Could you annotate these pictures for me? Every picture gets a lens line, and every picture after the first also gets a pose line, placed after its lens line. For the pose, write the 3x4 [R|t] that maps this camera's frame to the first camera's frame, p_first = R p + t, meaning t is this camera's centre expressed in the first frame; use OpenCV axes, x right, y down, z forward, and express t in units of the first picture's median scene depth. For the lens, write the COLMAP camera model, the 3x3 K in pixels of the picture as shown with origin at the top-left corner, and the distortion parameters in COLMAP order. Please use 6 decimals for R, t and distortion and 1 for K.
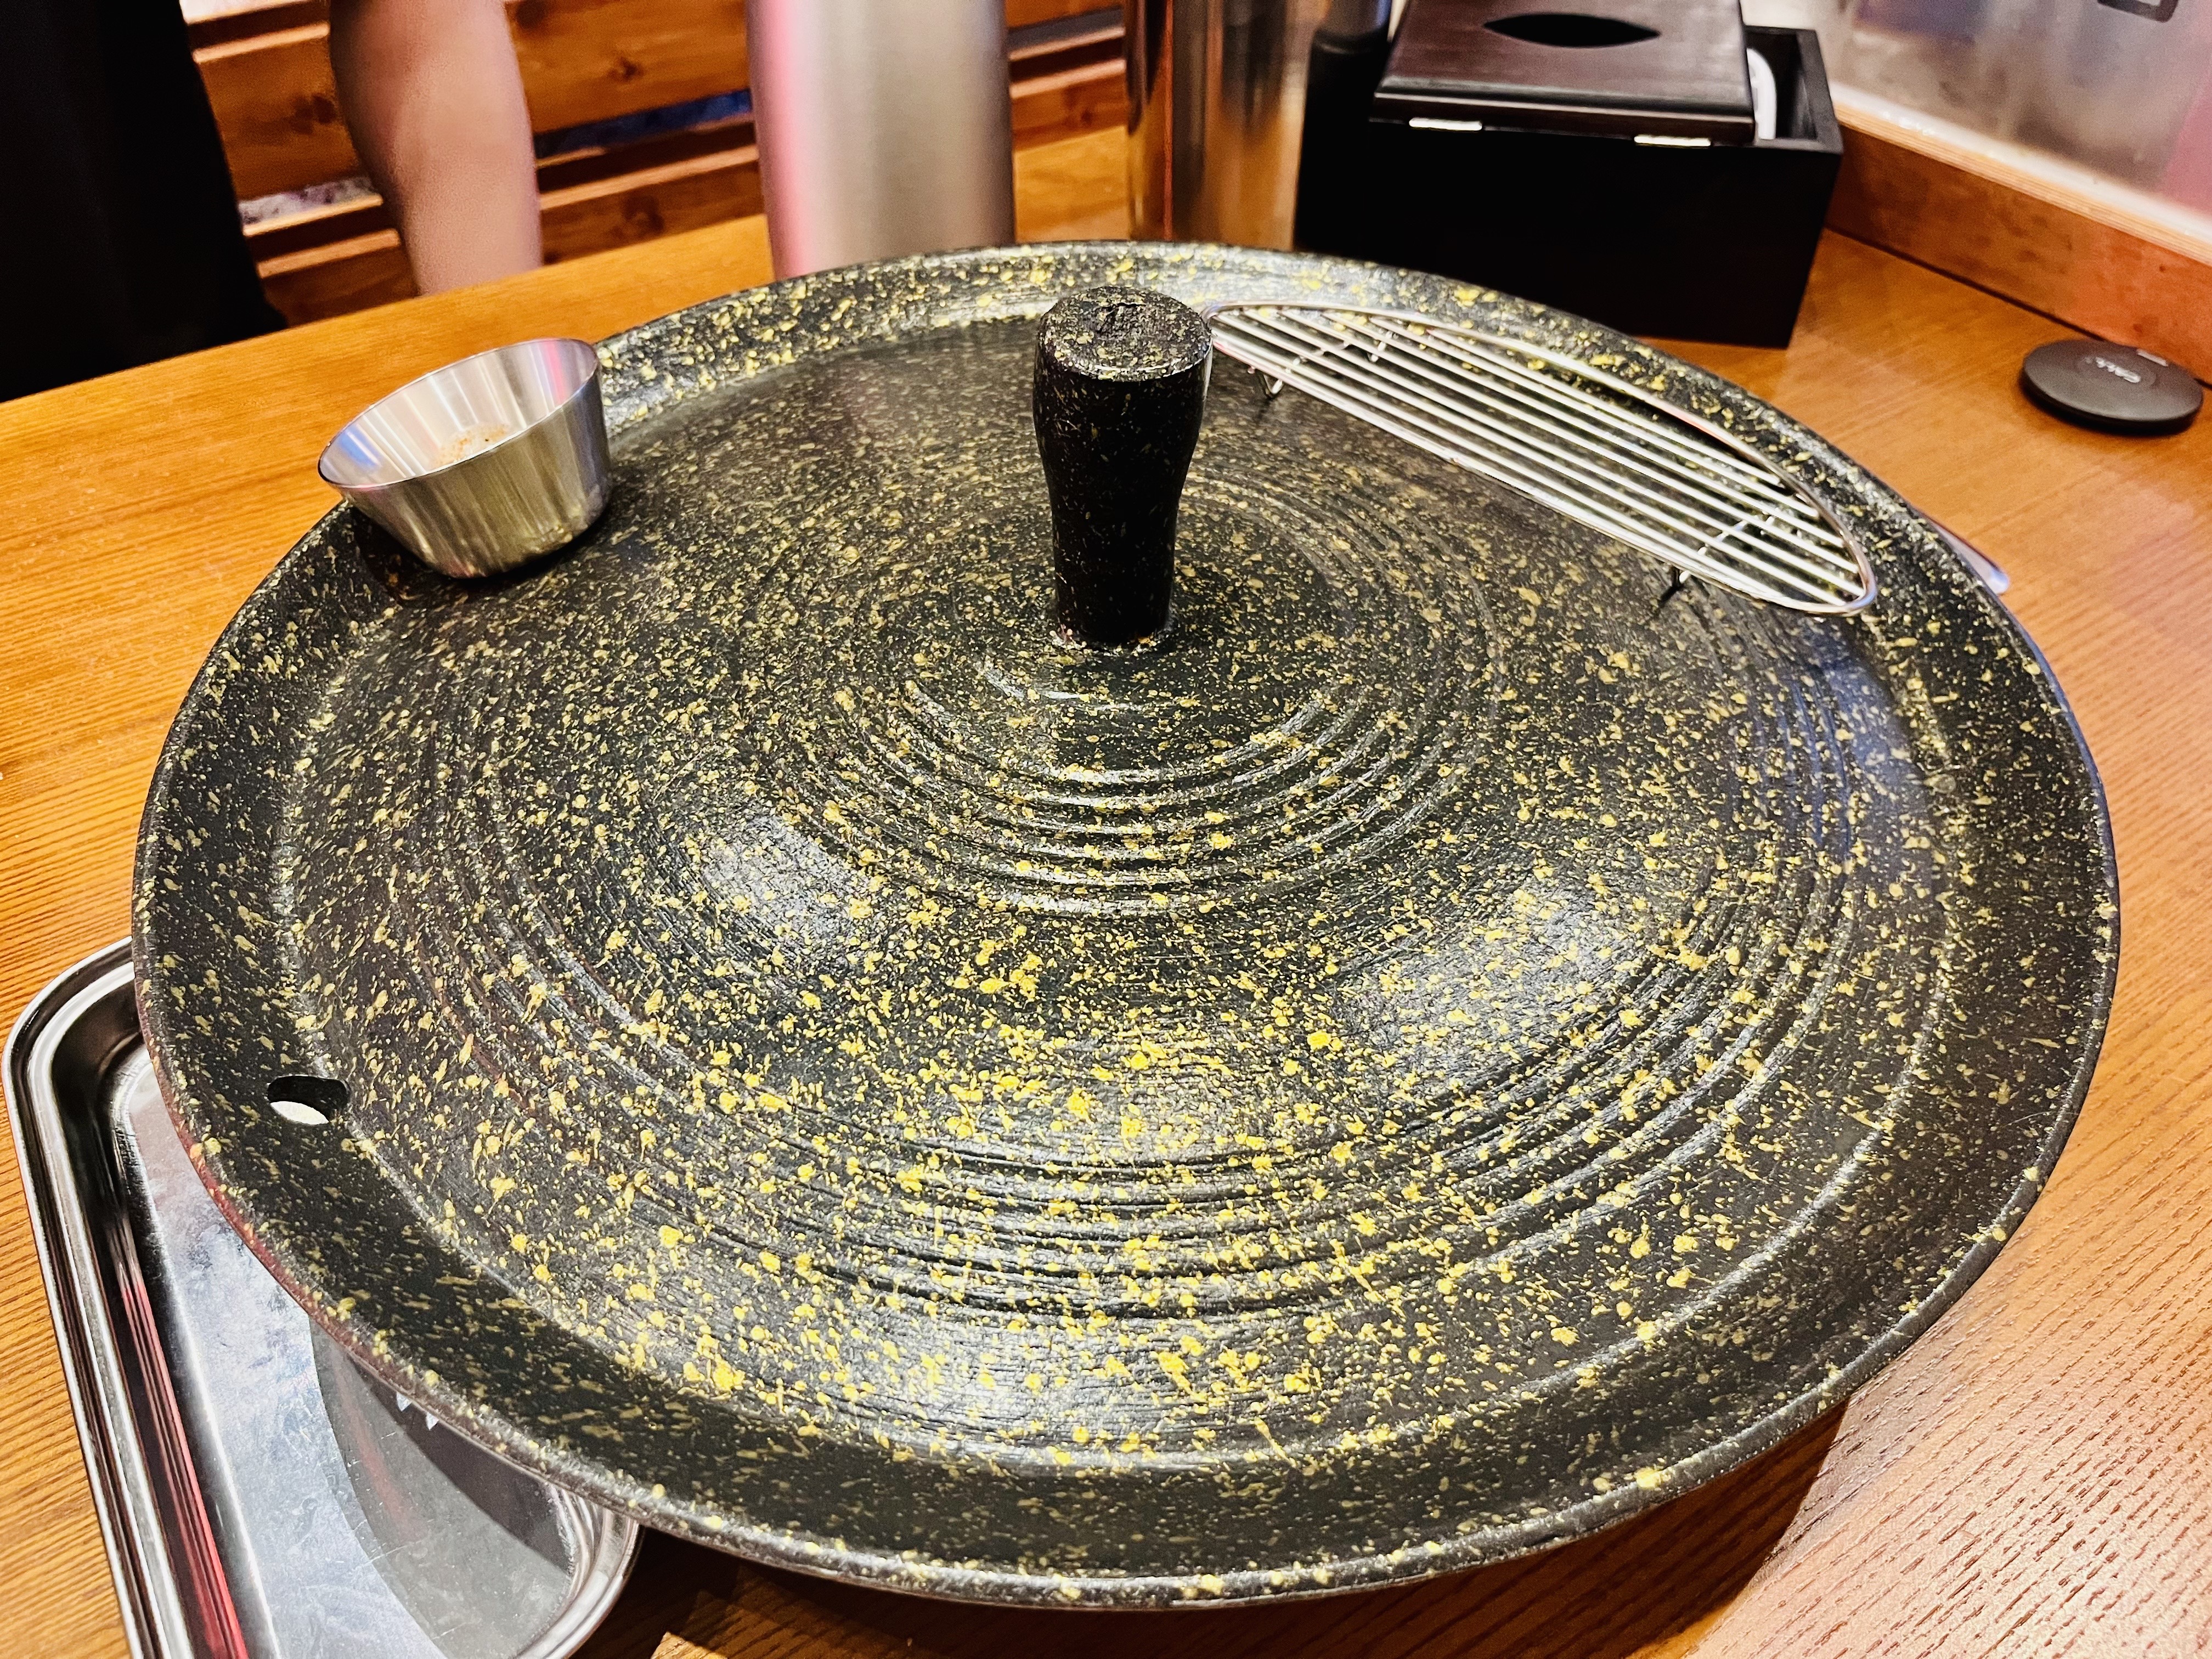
lens RADIAL K [[1704.3, 0, 1106.0], [0, 1704.3, 829.5], [0, 0, 1]] dist [-0.005278, 0.000461]
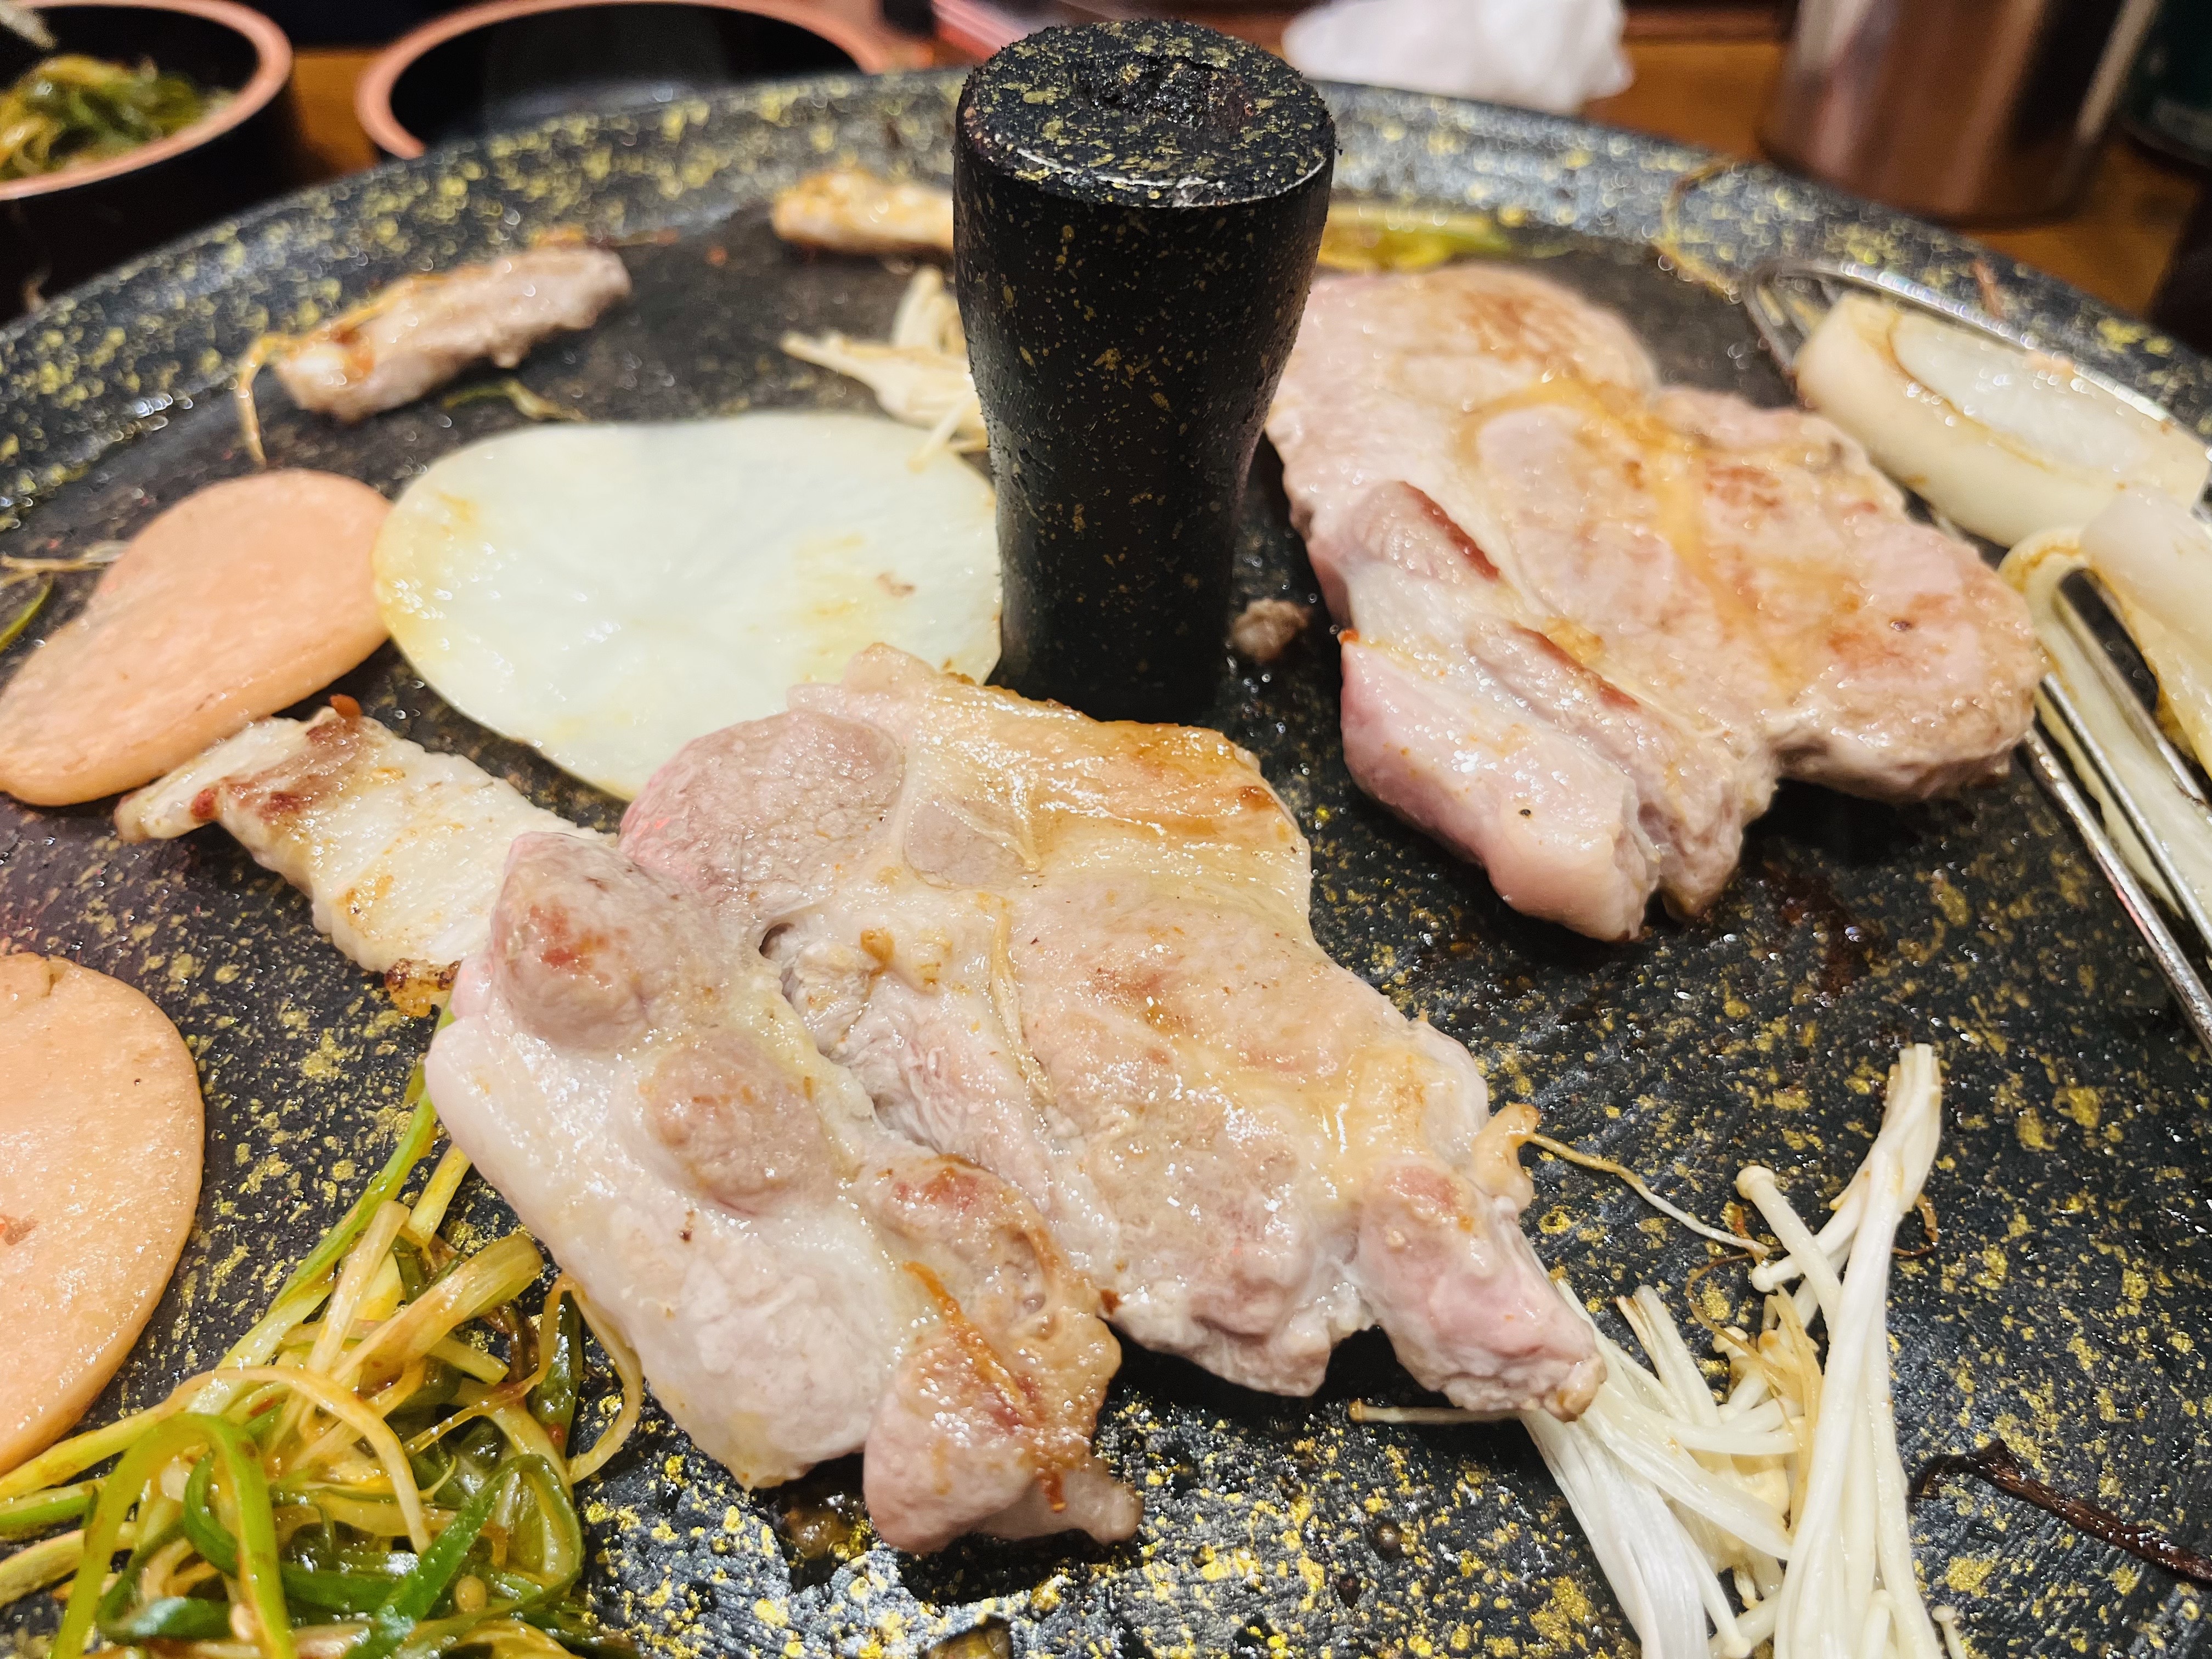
lens RADIAL K [[1745.6, 0, 1106.0], [0, 1745.6, 829.5], [0, 0, 1]] dist [-0.001619, -0.059047]
pose [[0.898645, 0.329581, -0.289506, 0.209890], [-0.322164, 0.943757, 0.074382, -0.142720], [0.297738, 0.026425, 0.954282, 0.564843]]
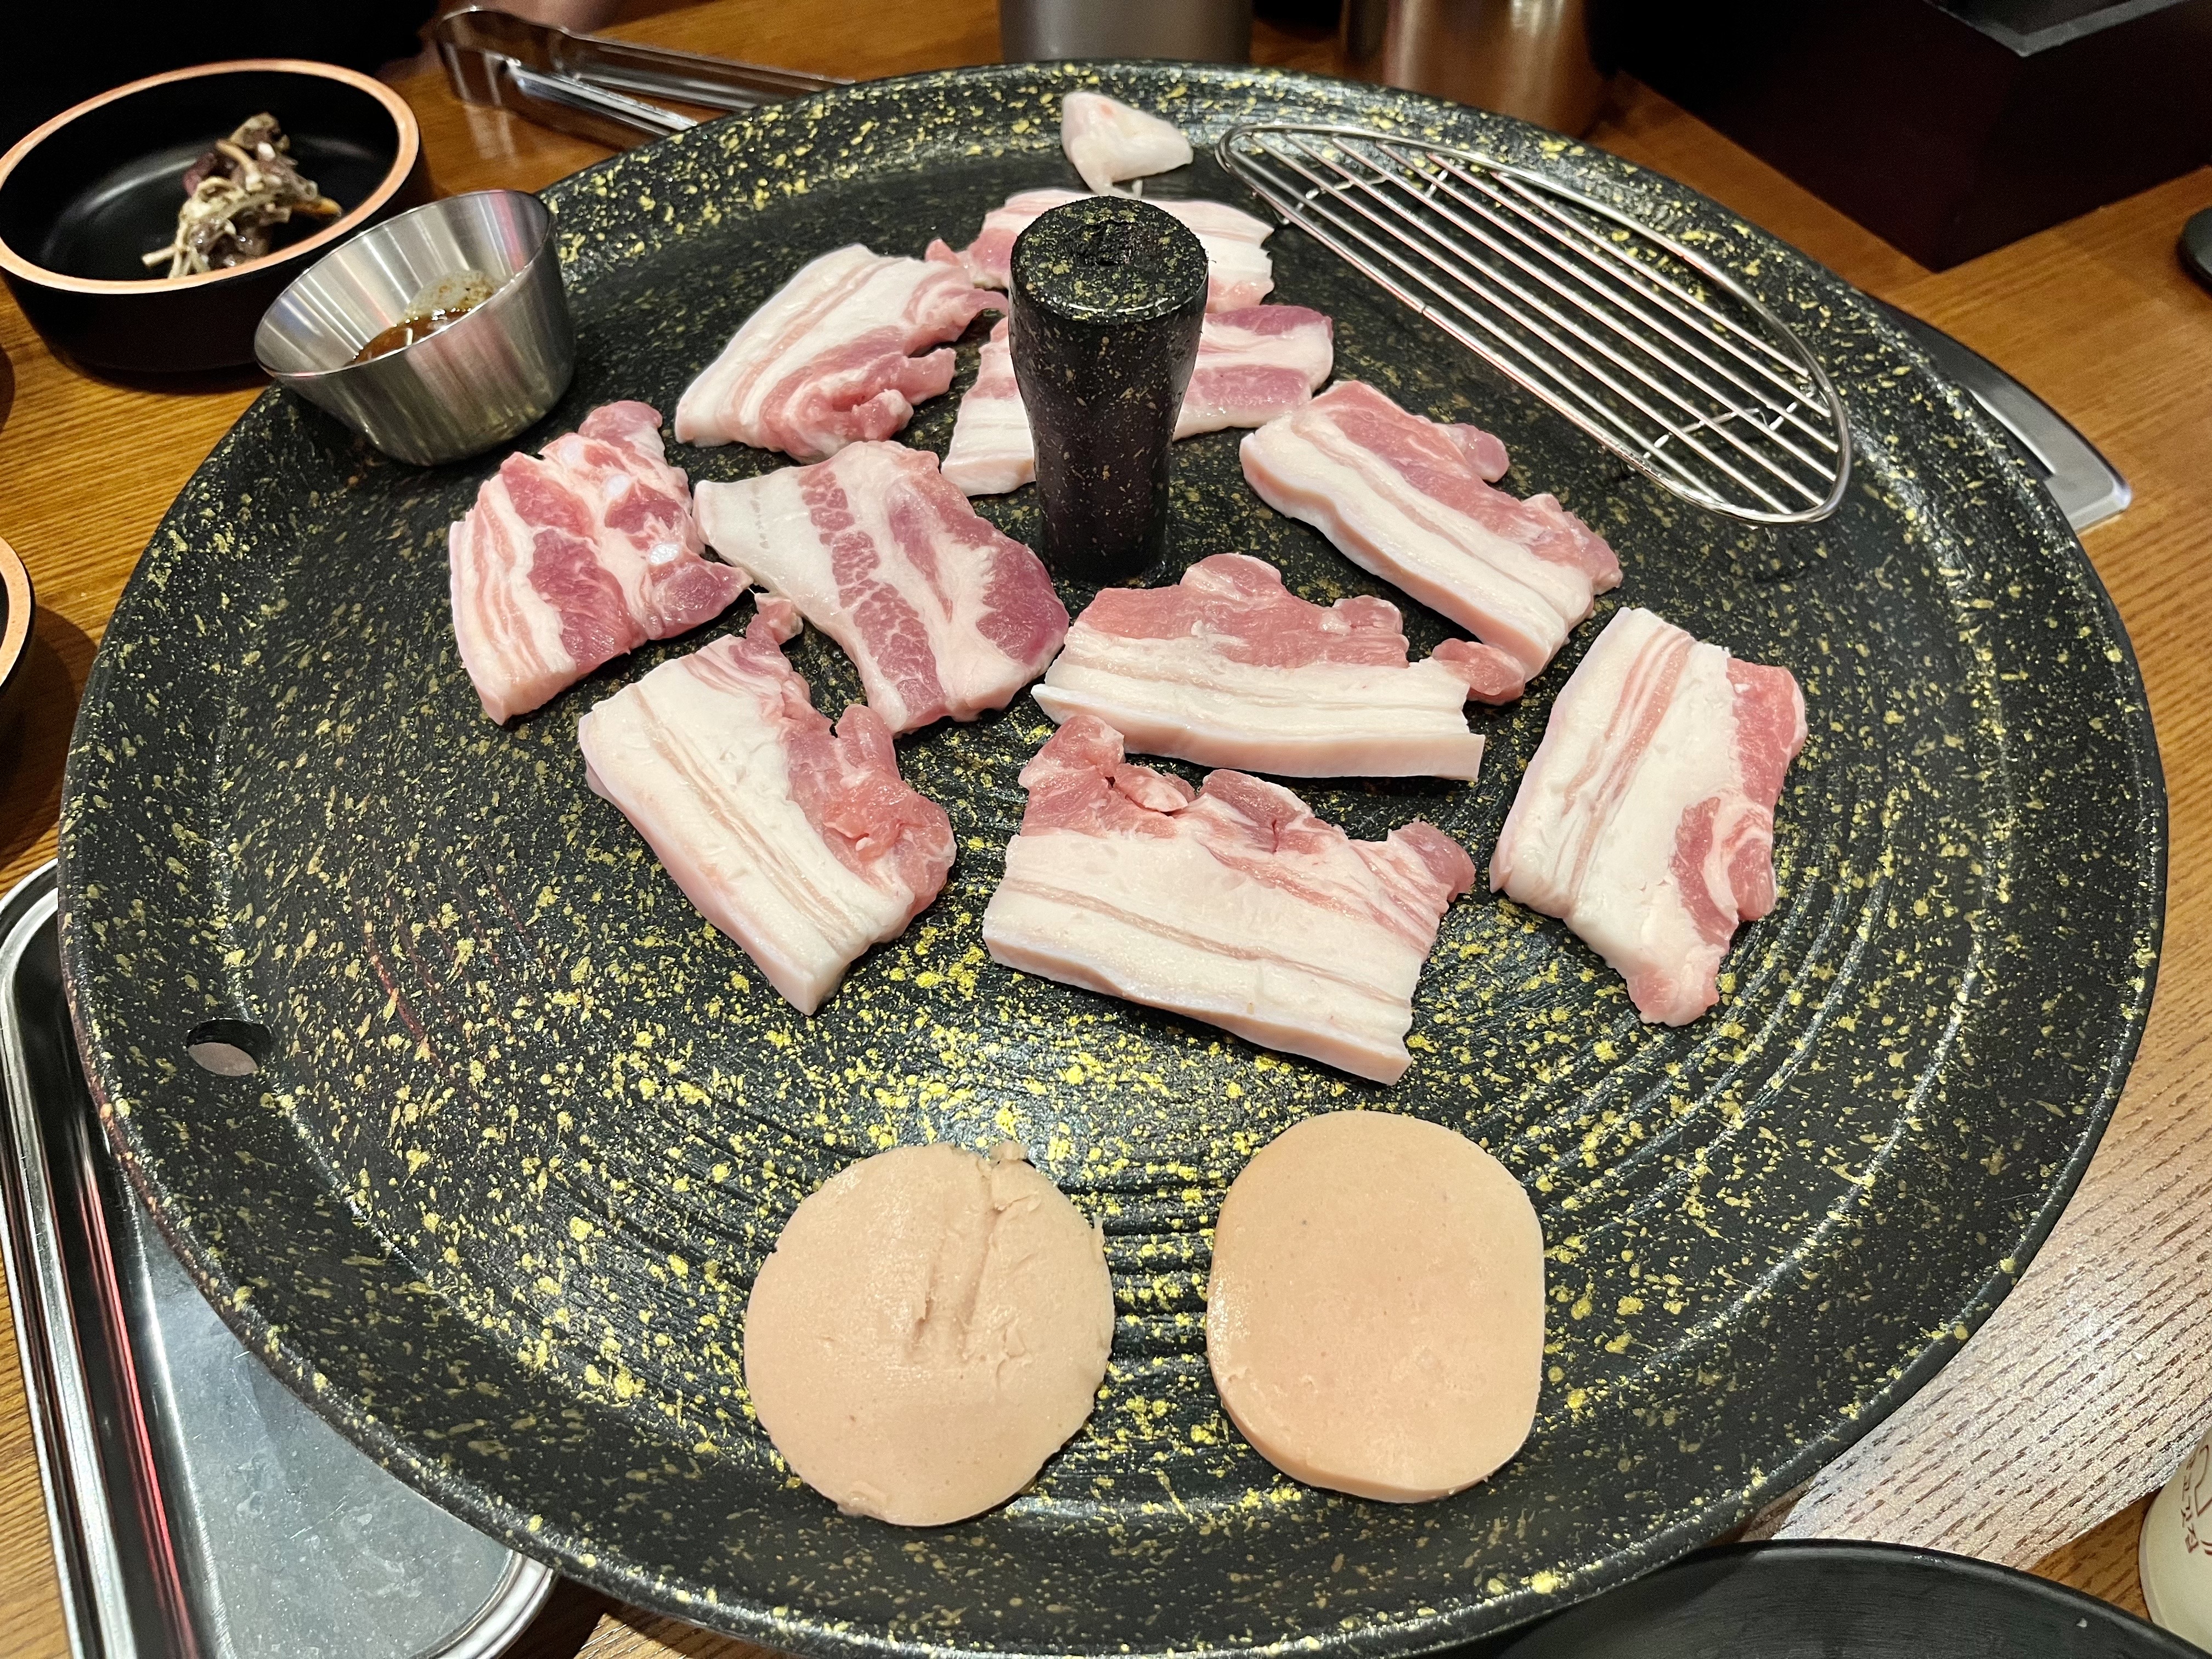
lens RADIAL K [[1698.4, 0, 1145.0], [0, 1698.4, 825.1], [0, 0, 1]] dist [-0.001675, -0.010738]
pose [[0.997647, 0.057928, -0.036684, 0.081562], [-0.051471, 0.986178, 0.157491, -0.145999], [0.045300, -0.155232, 0.986839, 0.084563]]
